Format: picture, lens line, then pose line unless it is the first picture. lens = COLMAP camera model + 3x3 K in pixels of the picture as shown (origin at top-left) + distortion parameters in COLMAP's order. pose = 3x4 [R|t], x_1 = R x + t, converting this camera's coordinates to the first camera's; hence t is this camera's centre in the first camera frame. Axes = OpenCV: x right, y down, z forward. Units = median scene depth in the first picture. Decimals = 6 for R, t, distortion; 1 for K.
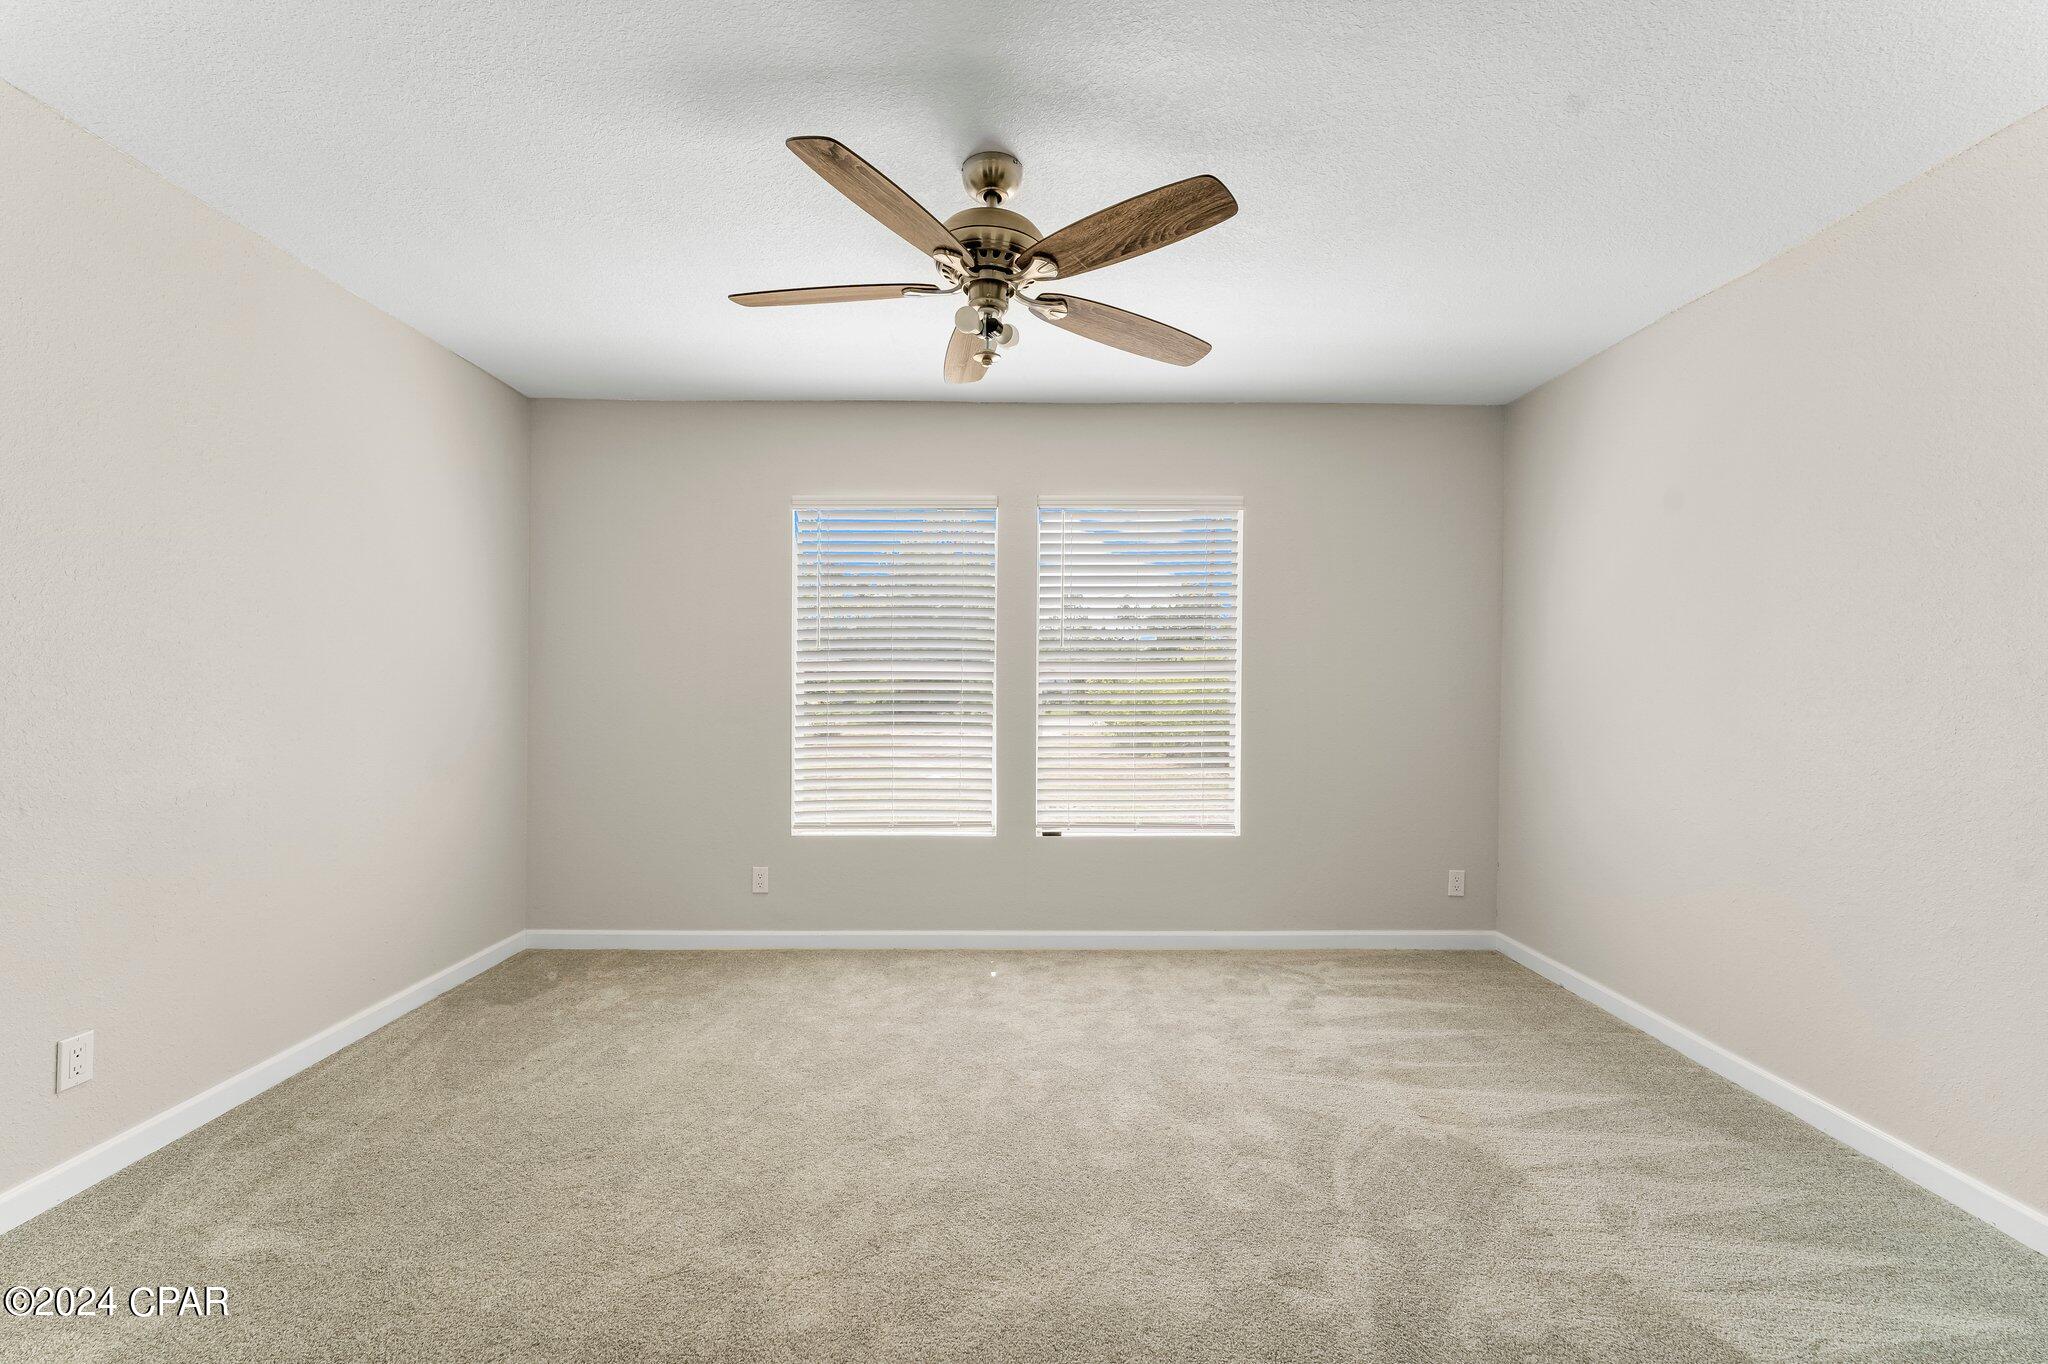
lens RADIAL K [[831.7, 0, 1016.9], [0, 831.7, 682.1], [0, 0, 1]] dist [-0.000057, 0.000112]
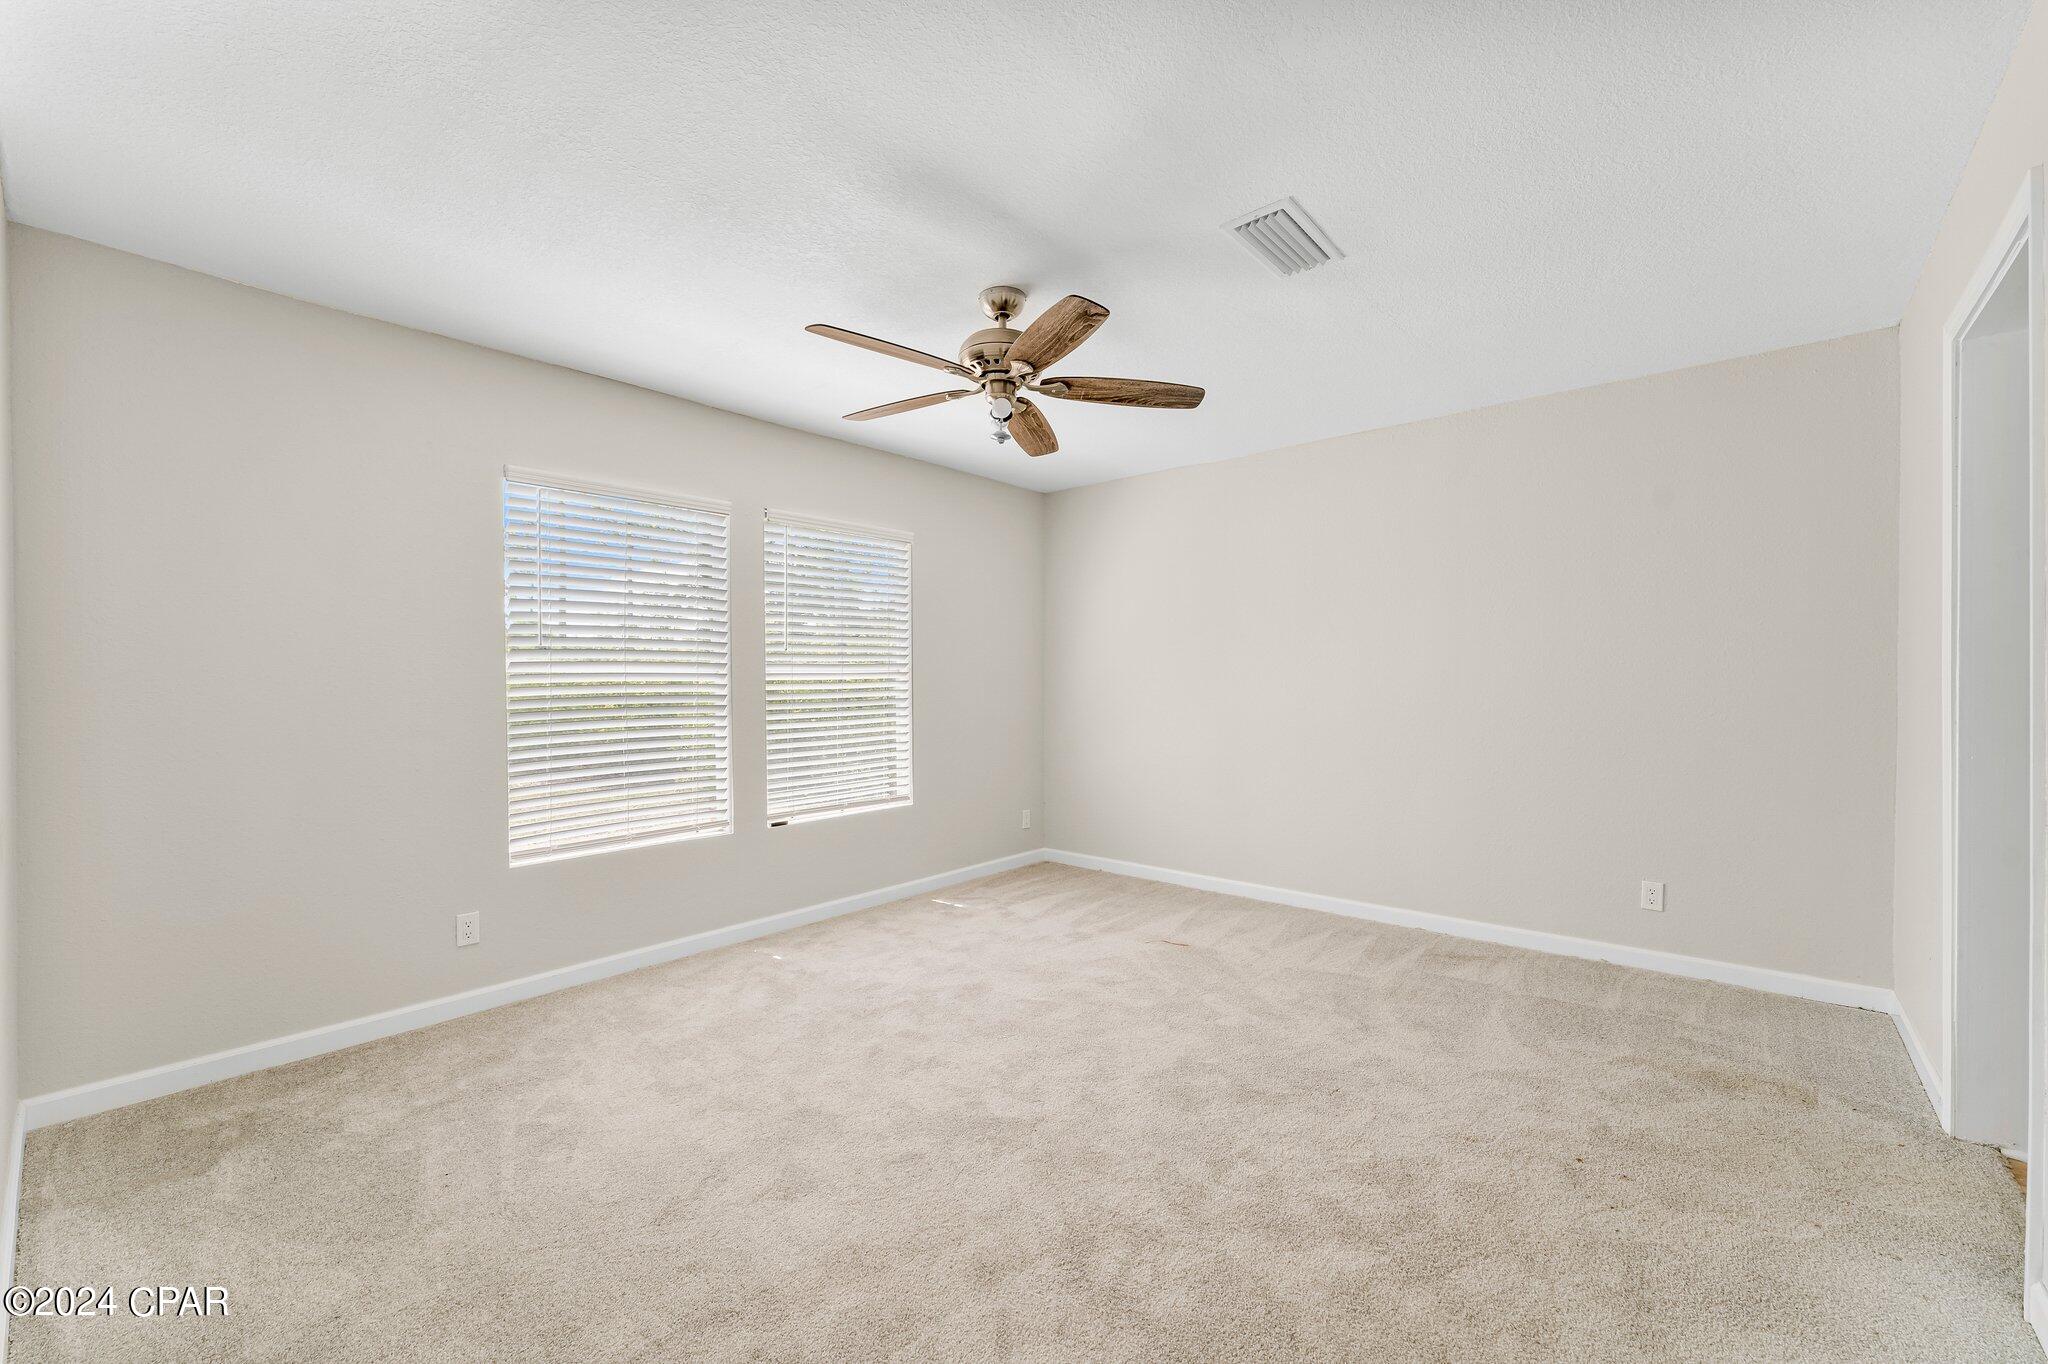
lens RADIAL K [[831.7, 0, 1016.9], [0, 831.7, 682.1], [0, 0, 1]] dist [-0.000057, 0.000112]
pose [[0.665907, -0.011439, 0.745947, -0.615393], [0.007777, 0.999935, 0.008392, -0.007534], [-0.745995, 0.000213, 0.665952, 0.062048]]
